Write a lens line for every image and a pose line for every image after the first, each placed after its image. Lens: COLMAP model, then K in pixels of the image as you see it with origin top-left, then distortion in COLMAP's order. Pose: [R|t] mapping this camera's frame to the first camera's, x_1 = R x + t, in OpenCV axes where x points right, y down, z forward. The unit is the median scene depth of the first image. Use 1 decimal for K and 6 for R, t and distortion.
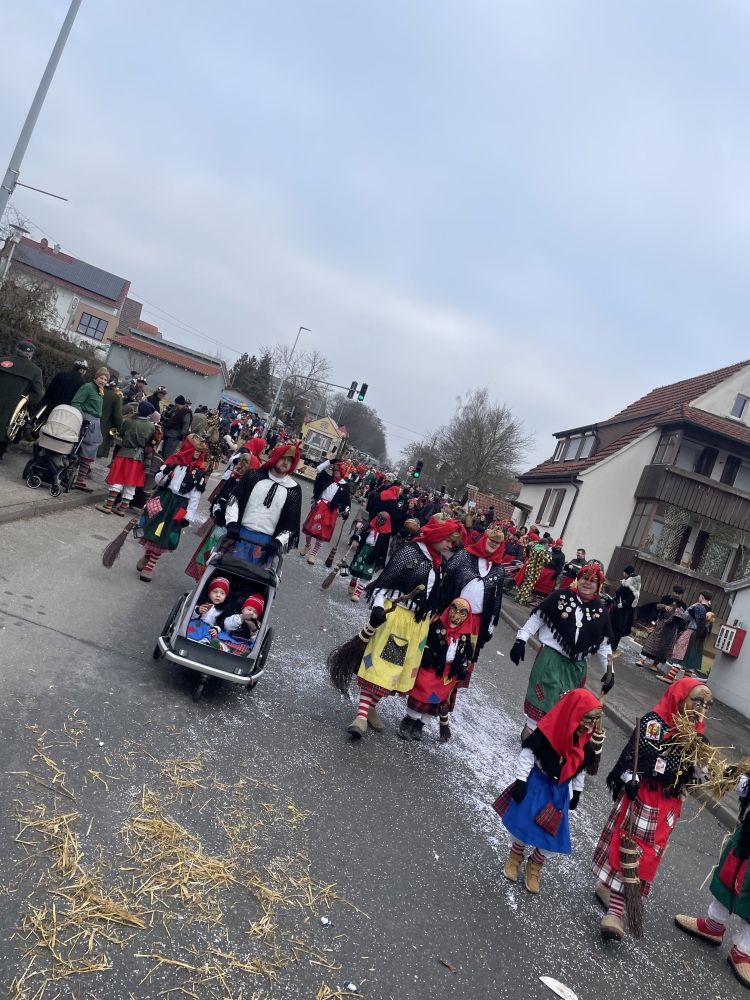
lens RADIAL K [[752.4, 0, 385.5], [0, 752.4, 492.6], [0, 0, 1]] dist [0.083006, -0.104637]
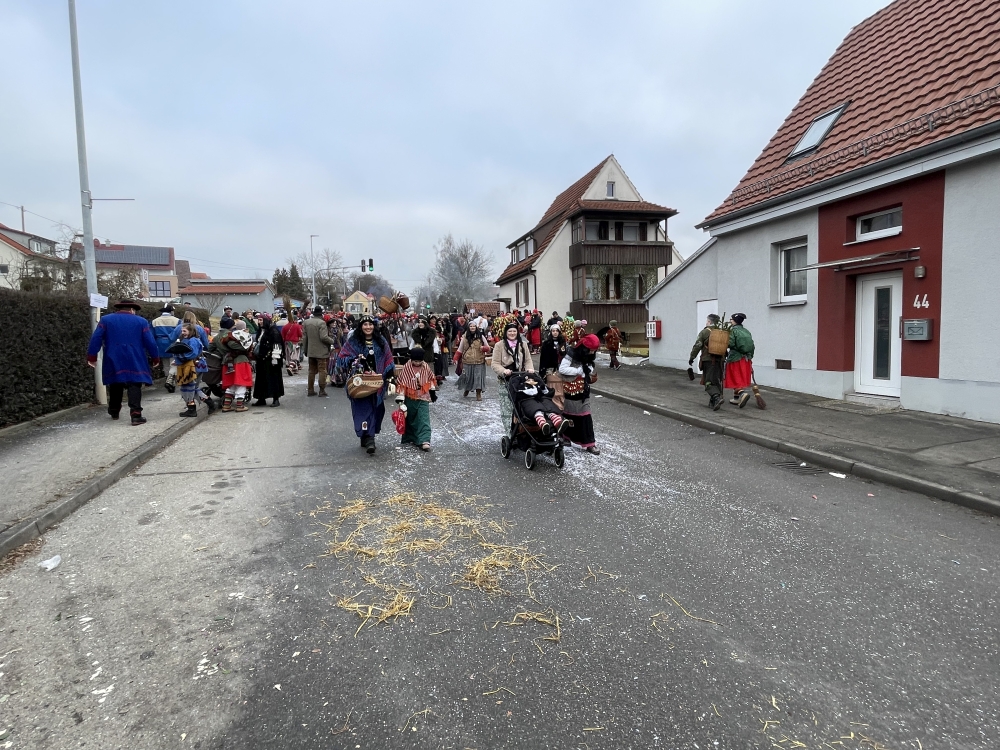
lens RADIAL K [[517.4, 0, 495.9], [0, 517.4, 369.0], [0, 0, 1]] dist [-0.001088, -0.001380]
pose [[0.921019, -0.368544, 0.126096, -0.015719], [0.352561, 0.926376, 0.132395, 0.003248], [-0.165606, -0.077481, 0.983144, -0.019611]]
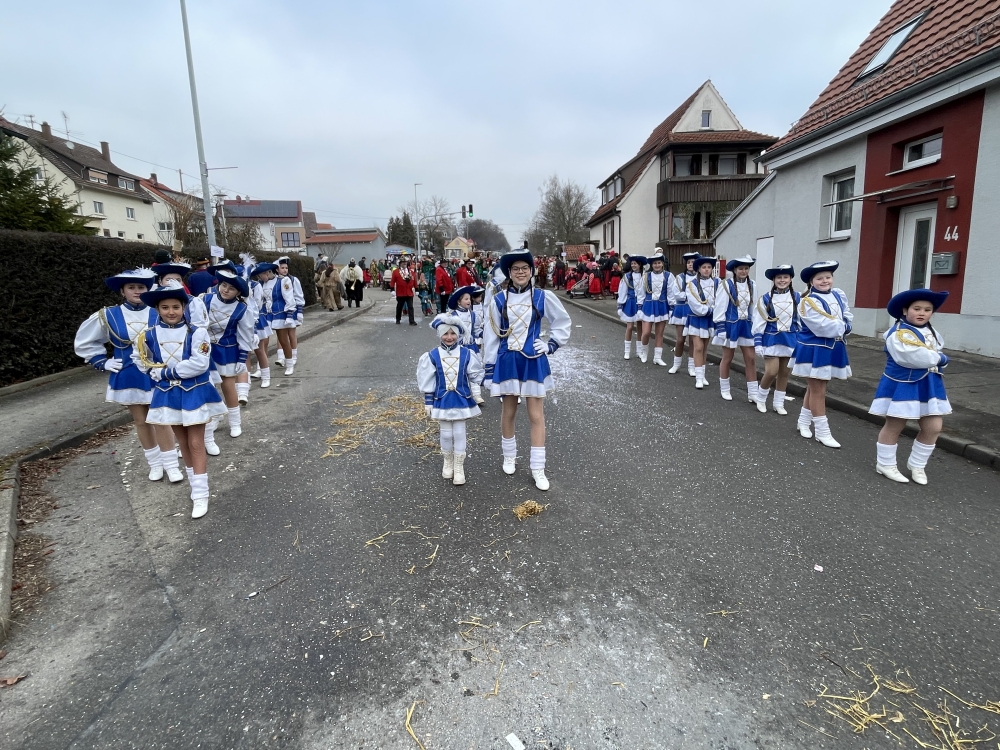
lens RADIAL K [[517.4, 0, 498.1], [0, 517.4, 371.3], [0, 0, 1]] dist [-0.001088, -0.001380]
pose [[0.928331, -0.355297, -0.109386, 0.032403], [0.369101, 0.915990, 0.157244, 0.024975], [0.044328, -0.186349, 0.981483, -0.070691]]
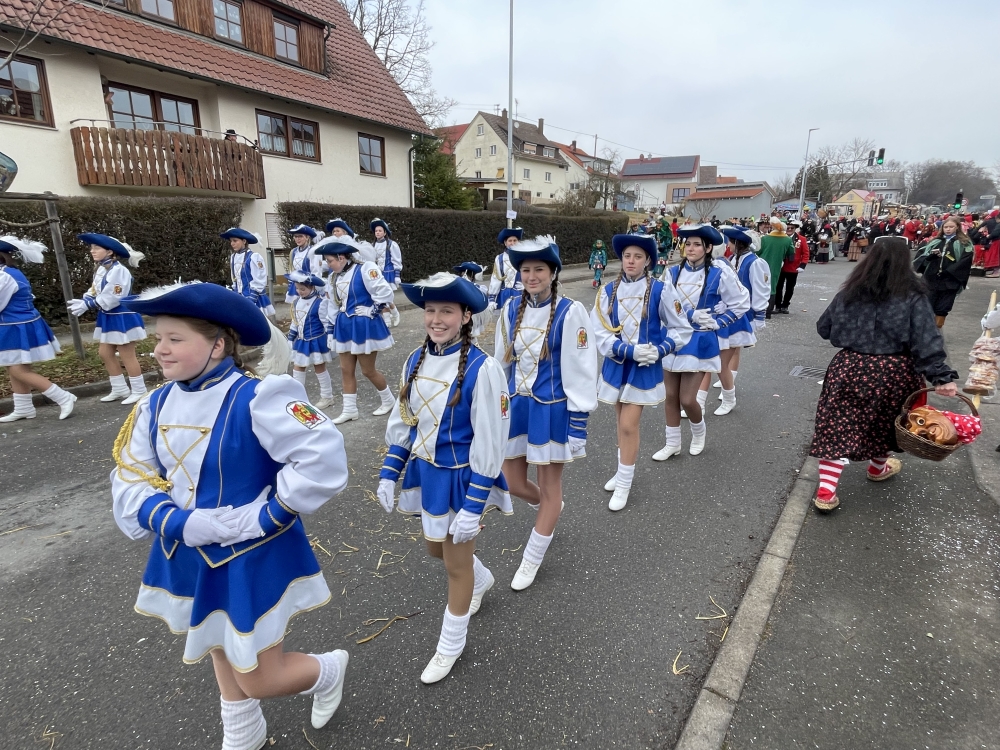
lens RADIAL K [[517.4, 0, 499.9], [0, 517.4, 373.3], [0, 0, 1]] dist [-0.001088, -0.001380]
pose [[0.668257, -0.161030, -0.726294, 0.193248], [0.244022, 0.969723, 0.009521, 0.081425], [0.702771, -0.183594, 0.687319, -0.086684]]
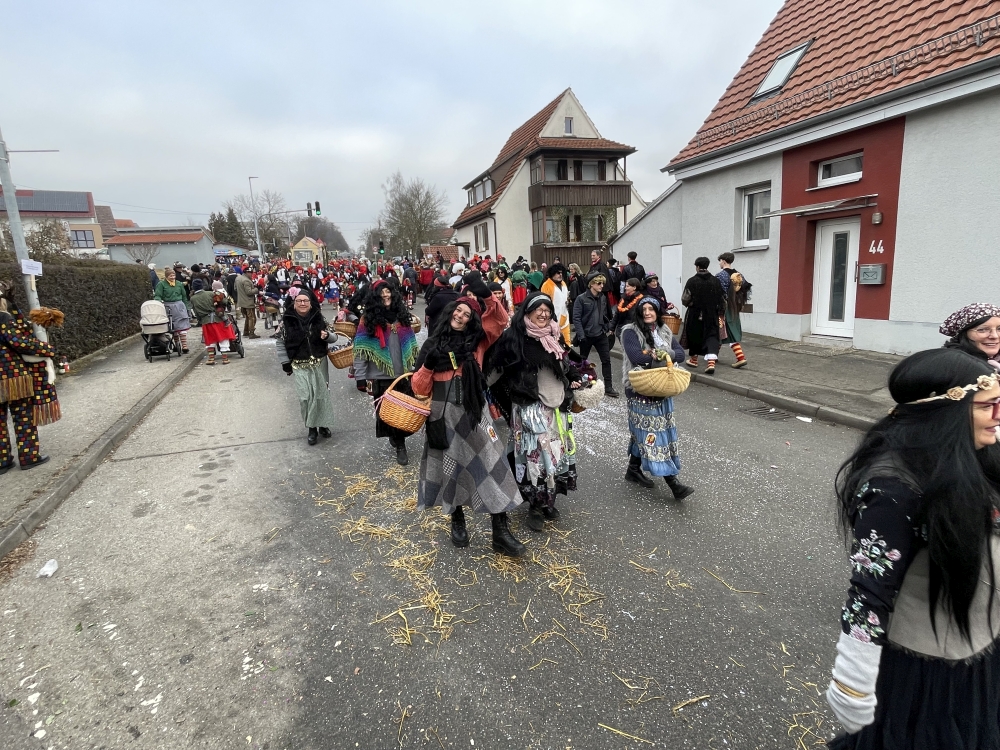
lens RADIAL K [[517.4, 0, 501.3], [0, 517.4, 370.9], [0, 0, 1]] dist [-0.001088, -0.001380]
pose [[0.890978, -0.423276, 0.164307, -0.023708], [0.371768, 0.887829, 0.271196, -0.009634], [-0.260667, -0.180545, 0.948397, -0.015621]]
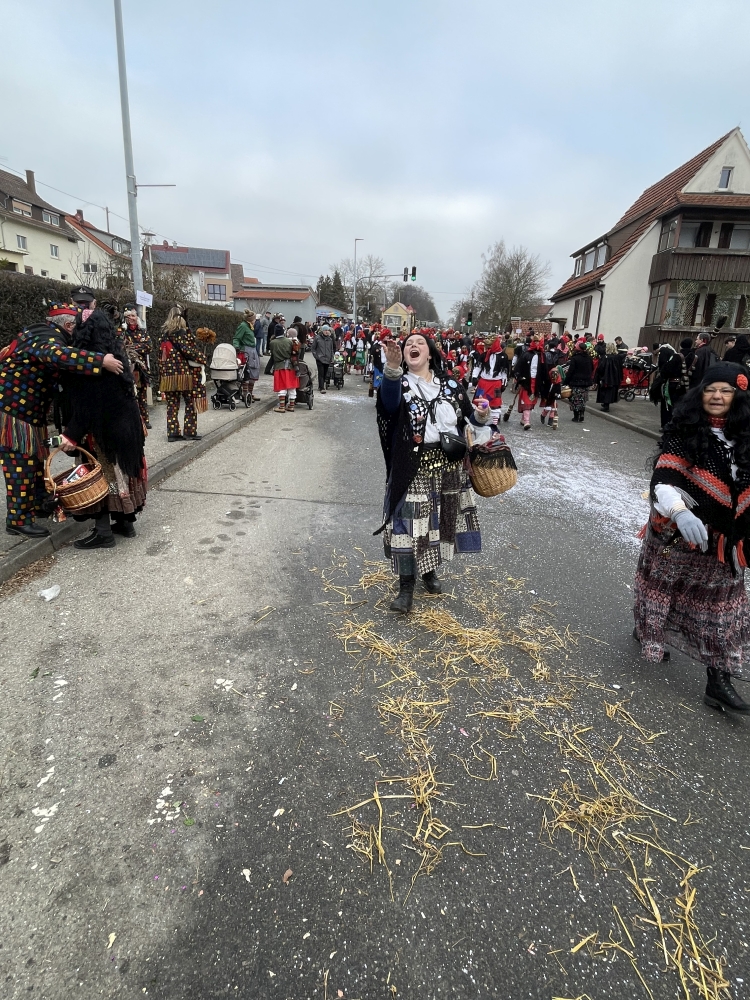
lens RADIAL K [[517.4, 0, 381.3], [0, 517.4, 495.6], [0, 0, 1]] dist [-0.001088, -0.001380]
pose [[0.947912, -0.255489, -0.190233, -0.020308], [0.296314, 0.926408, 0.232306, 0.000565], [0.116881, -0.276574, 0.953858, 0.024414]]
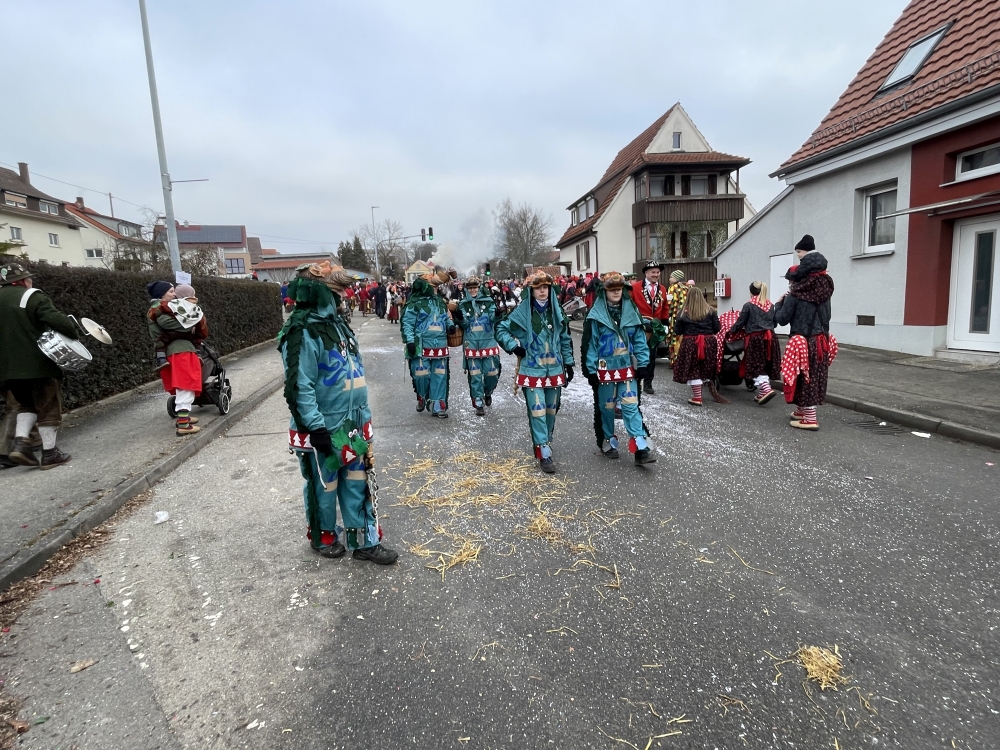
lens RADIAL K [[517.4, 0, 501.8], [0, 517.4, 374.9], [0, 0, 1]] dist [-0.001088, -0.001380]
pose [[0.920281, -0.391250, -0.002659, -0.016010], [0.386503, 0.908016, 0.161626, 0.004765], [-0.060822, -0.149769, 0.986849, -0.022122]]
